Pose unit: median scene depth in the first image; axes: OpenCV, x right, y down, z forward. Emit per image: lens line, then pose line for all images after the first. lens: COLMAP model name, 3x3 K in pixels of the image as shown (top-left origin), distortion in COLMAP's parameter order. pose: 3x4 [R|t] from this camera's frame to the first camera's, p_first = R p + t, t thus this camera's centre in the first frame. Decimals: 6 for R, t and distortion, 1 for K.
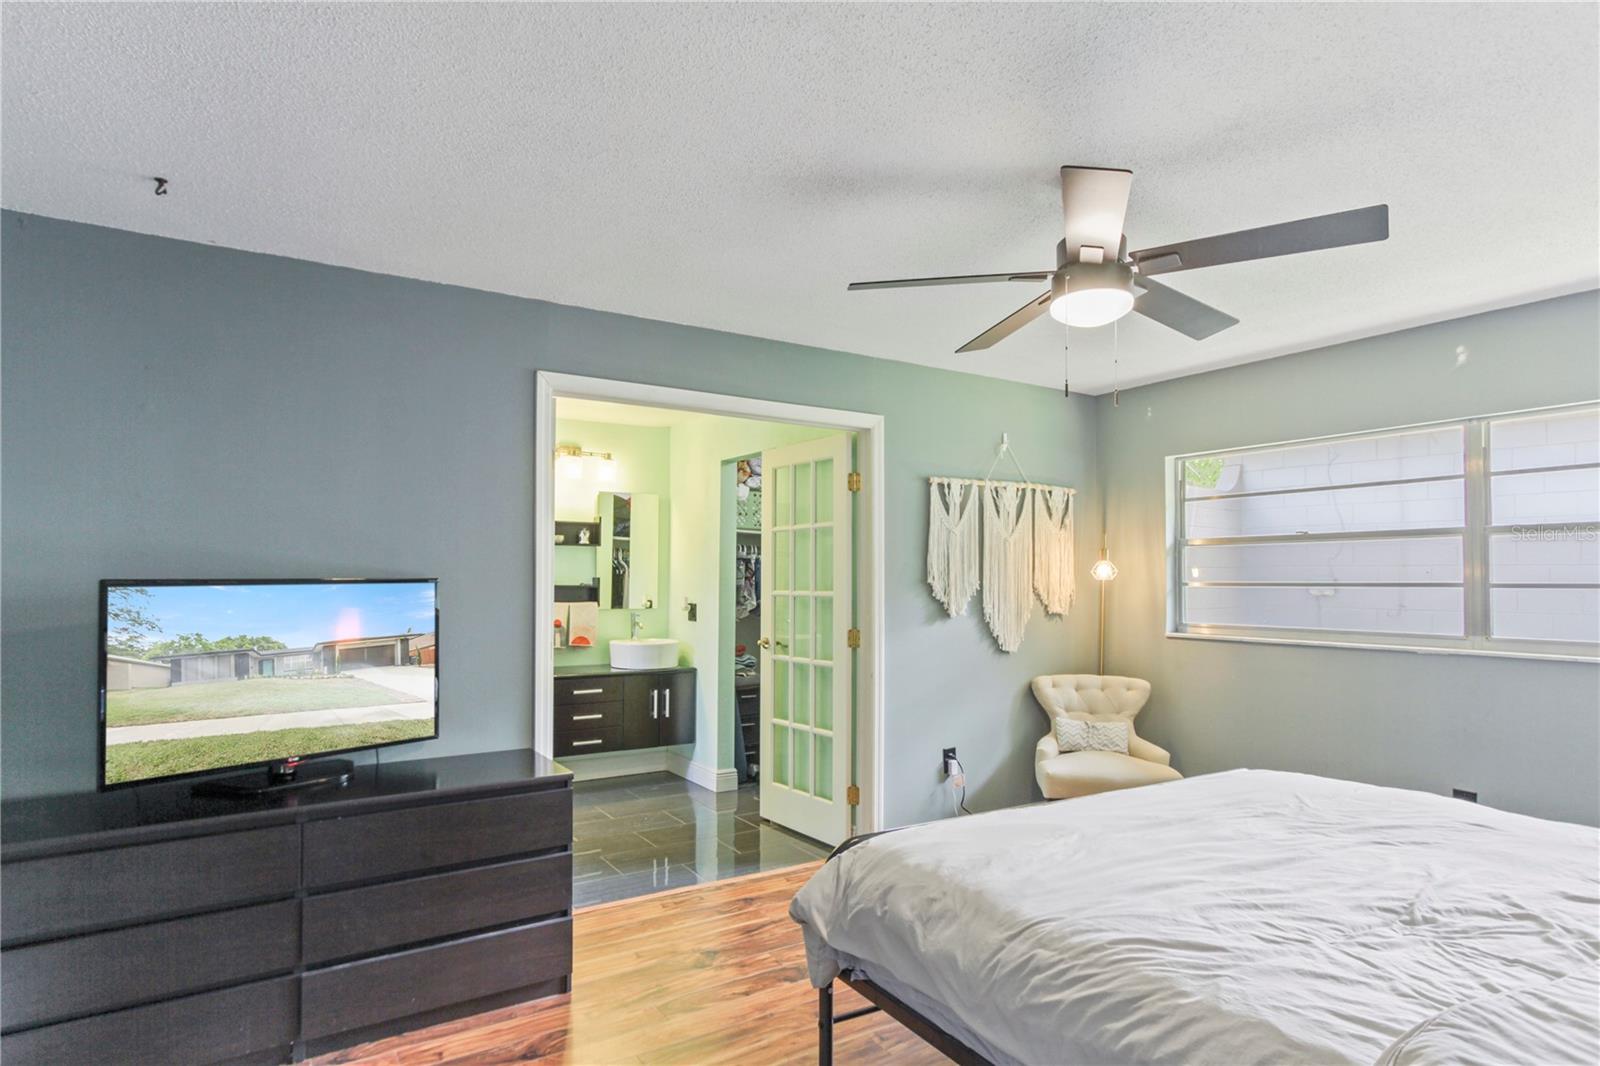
lens RADIAL K [[869.8, 0, 772.4], [0, 869.8, 571.8], [0, 0, 1]] dist [-0.007738, 0.002014]
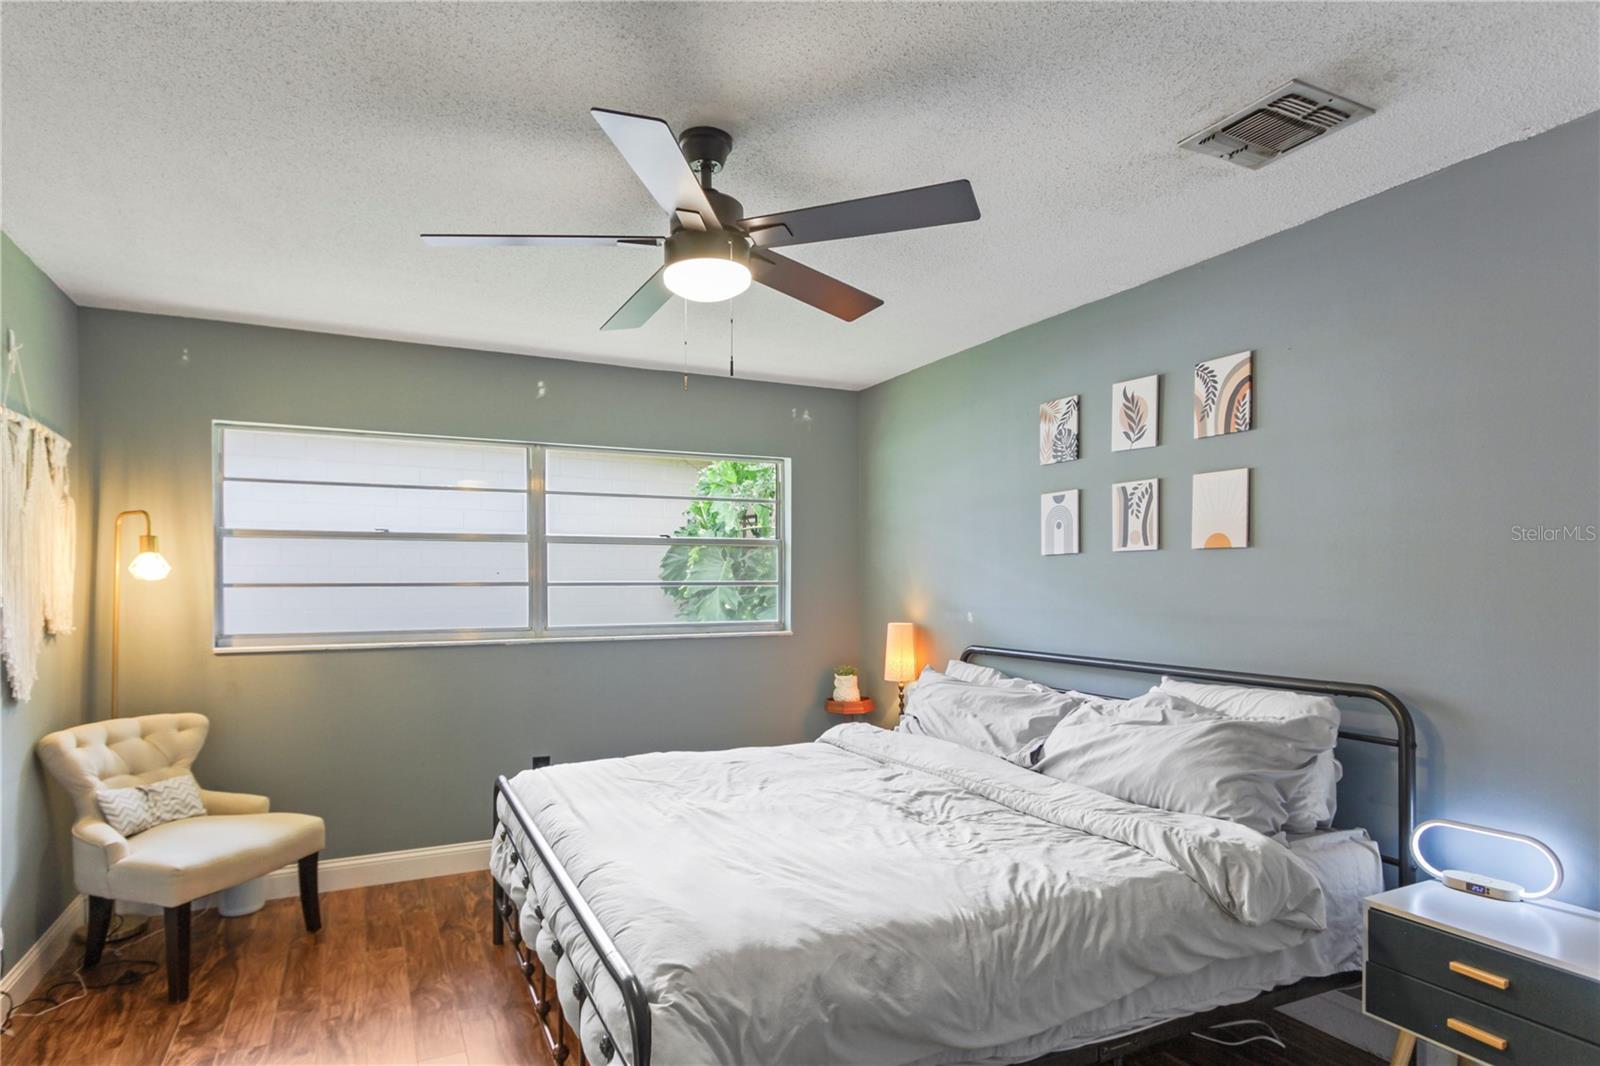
lens RADIAL K [[869.8, 0, 803.1], [0, 869.8, 589.0], [0, 0, 1]] dist [-0.007738, 0.002014]
pose [[0.076819, -0.010680, 0.996988, -0.359318], [-0.008964, 0.999895, 0.011402, 0.005365], [-0.997005, -0.009813, 0.076715, 0.550662]]
